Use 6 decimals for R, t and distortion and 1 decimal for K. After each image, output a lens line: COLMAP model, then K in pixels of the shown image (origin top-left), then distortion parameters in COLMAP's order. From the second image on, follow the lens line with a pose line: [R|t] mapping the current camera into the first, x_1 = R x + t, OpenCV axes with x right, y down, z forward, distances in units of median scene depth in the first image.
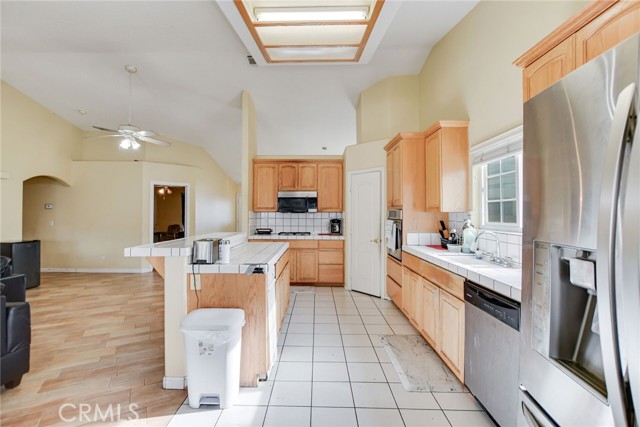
lens RADIAL K [[284.2, 0, 317.7], [0, 284.2, 210.7], [0, 0, 1]] dist [-0.017174, 0.001225]
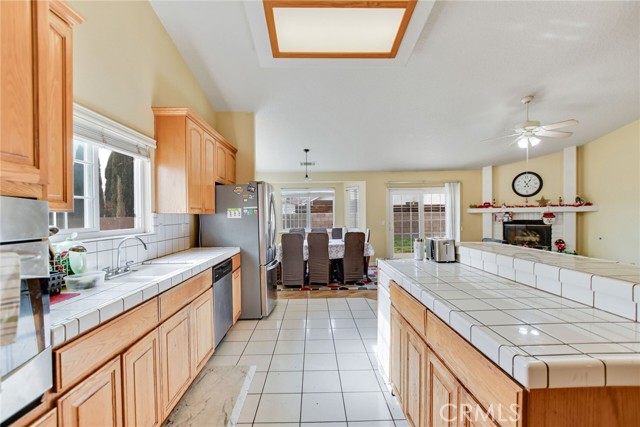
lens RADIAL K [[284.2, 0, 314.5], [0, 284.2, 216.5], [0, 0, 1]] dist [-0.017174, 0.001225]
pose [[-0.999743, 0.007021, -0.021563, 0.039150], [0.006998, 0.999975, 0.001132, 0.008606], [0.021570, 0.000981, -0.999767, 1.025444]]
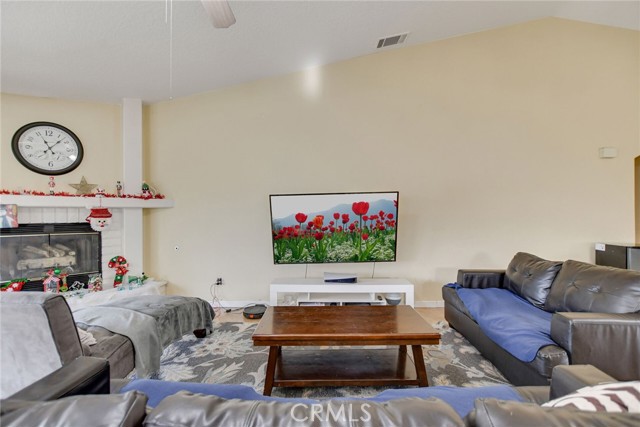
lens RADIAL K [[284.2, 0, 317.2], [0, 284.2, 216.0], [0, 0, 1]] dist [-0.017174, 0.001225]
pose [[-0.018209, -0.003478, -0.999828, -0.412431], [0.017018, 0.999848, -0.003788, 0.031078], [0.999689, -0.017084, -0.018148, 0.265255]]
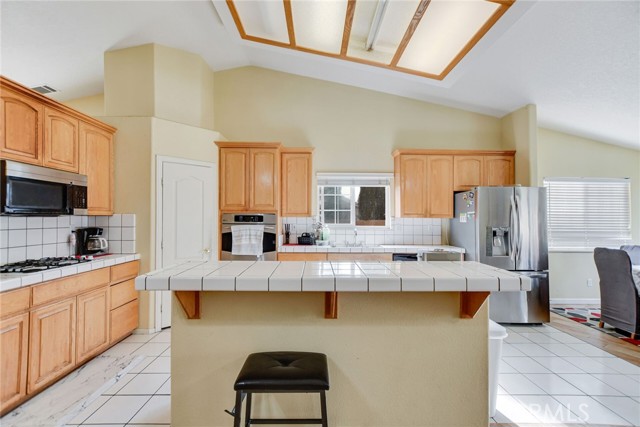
lens RADIAL K [[284.2, 0, 317.3], [0, 284.2, 214.3], [0, 0, 1]] dist [-0.017174, 0.001225]
pose [[-0.017363, 0.015044, 0.999736, -0.623765], [-0.012817, 0.999801, -0.015267, 0.007535], [-0.999767, -0.013079, -0.017167, 0.701224]]
